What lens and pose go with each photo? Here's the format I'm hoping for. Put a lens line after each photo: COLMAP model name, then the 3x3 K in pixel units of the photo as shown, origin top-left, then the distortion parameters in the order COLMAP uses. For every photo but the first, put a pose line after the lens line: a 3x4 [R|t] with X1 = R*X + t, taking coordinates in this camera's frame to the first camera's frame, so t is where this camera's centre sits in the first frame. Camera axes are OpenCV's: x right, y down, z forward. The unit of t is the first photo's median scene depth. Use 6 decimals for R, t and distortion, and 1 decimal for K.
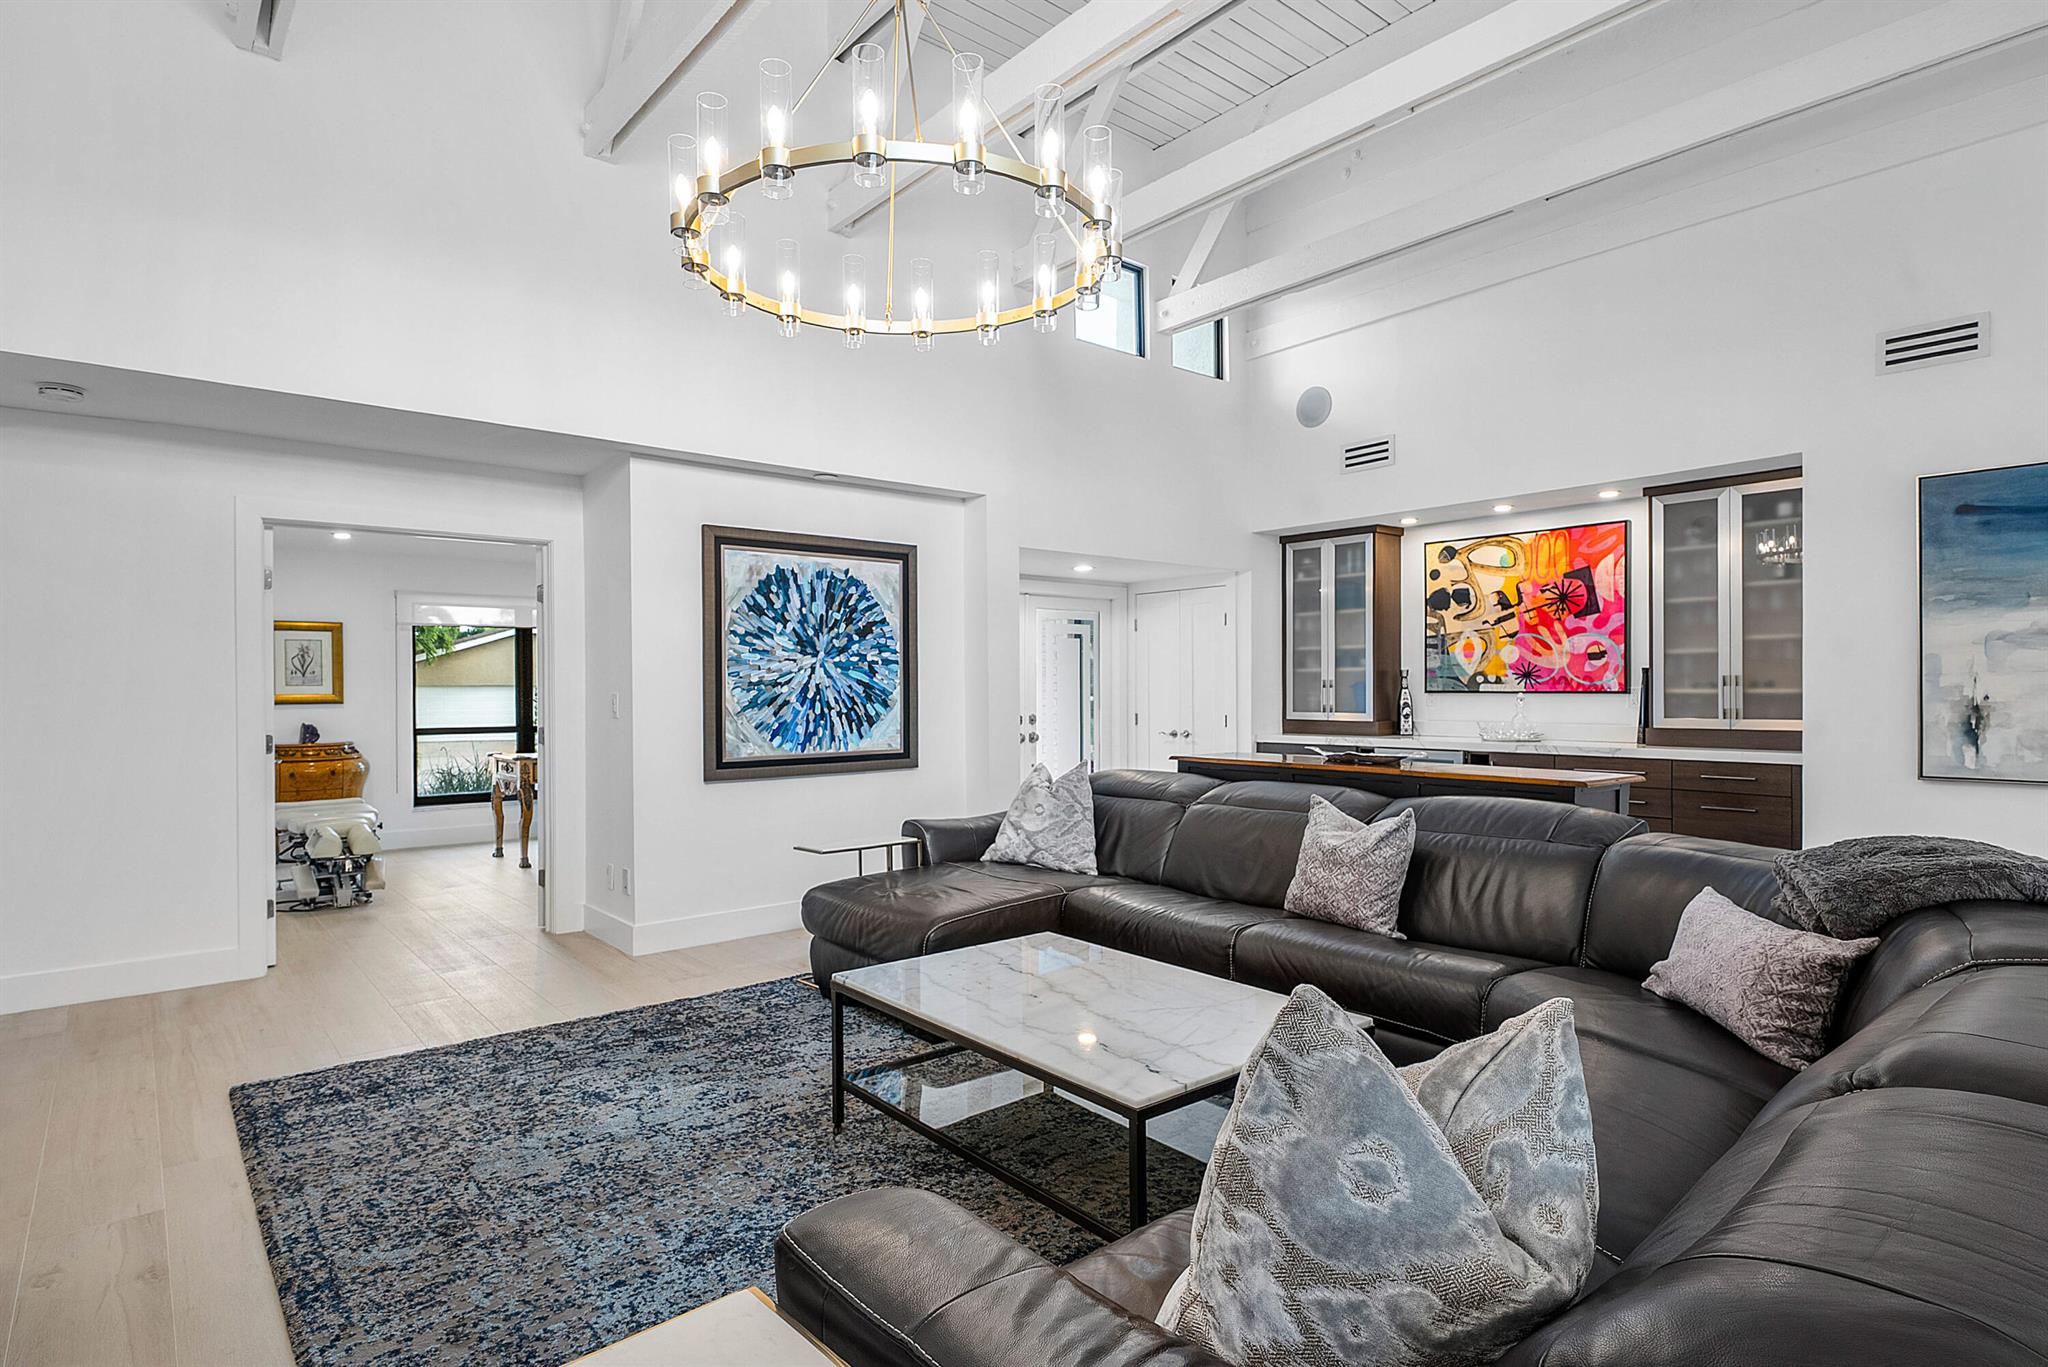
lens RADIAL K [[1078.7, 0, 1016.4], [0, 1078.7, 696.2], [0, 0, 1]] dist [0.001299, -0.000247]
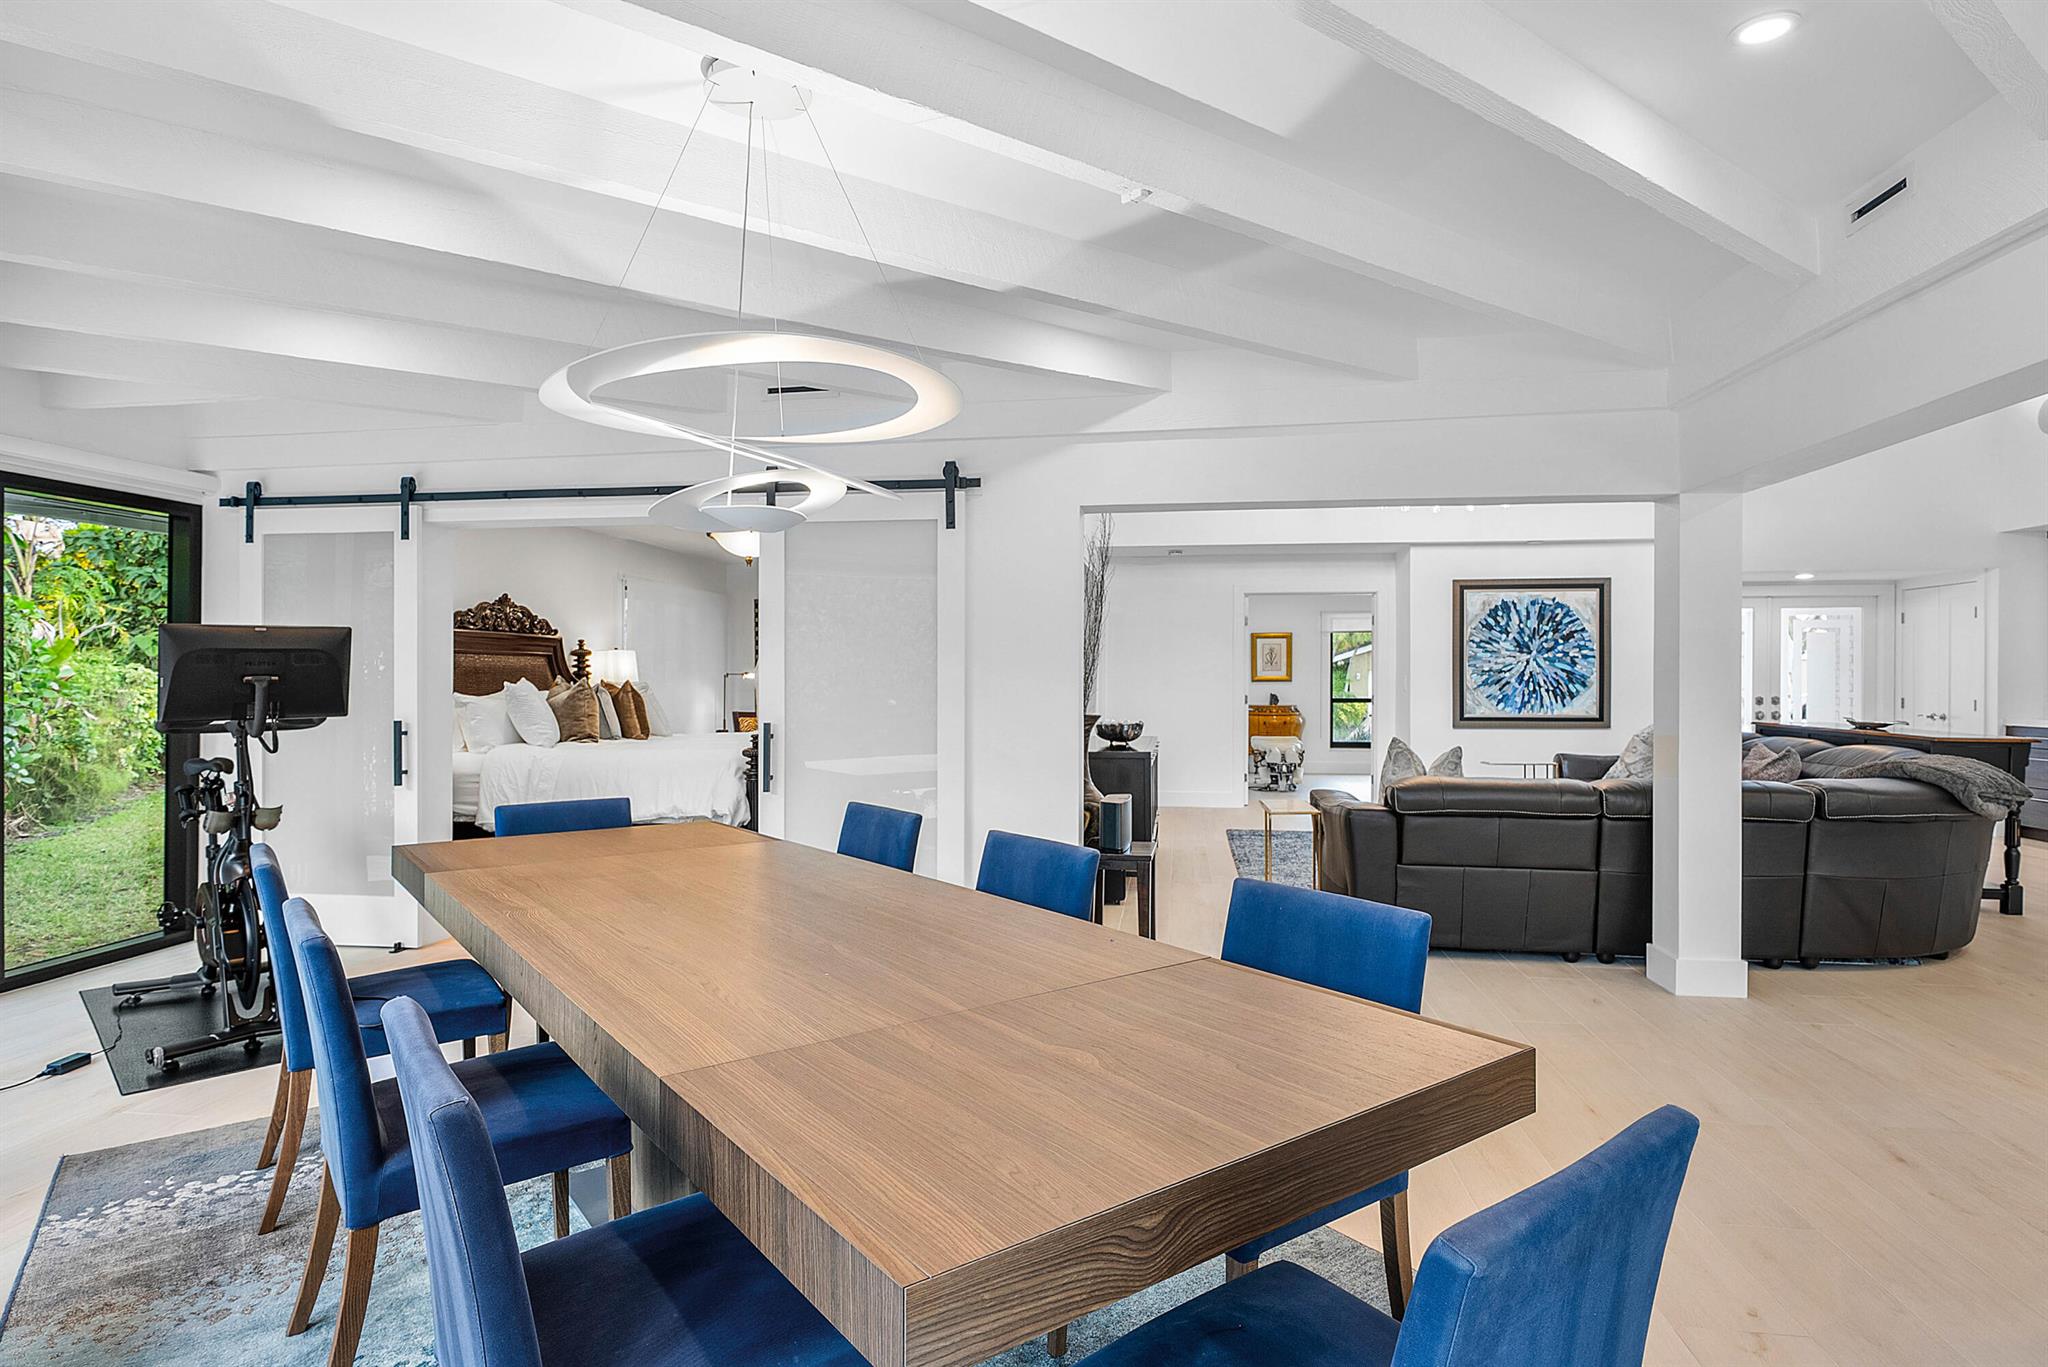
lens RADIAL K [[1102.3, 0, 1029.5], [0, 1102.3, 682.2], [0, 0, 1]] dist [0.001469, 0.000478]
pose [[0.673071, 0.009447, -0.739518, 0.519603], [-0.008384, 0.999952, 0.005143, 0.002435], [0.739530, 0.002738, 0.673118, -0.640362]]
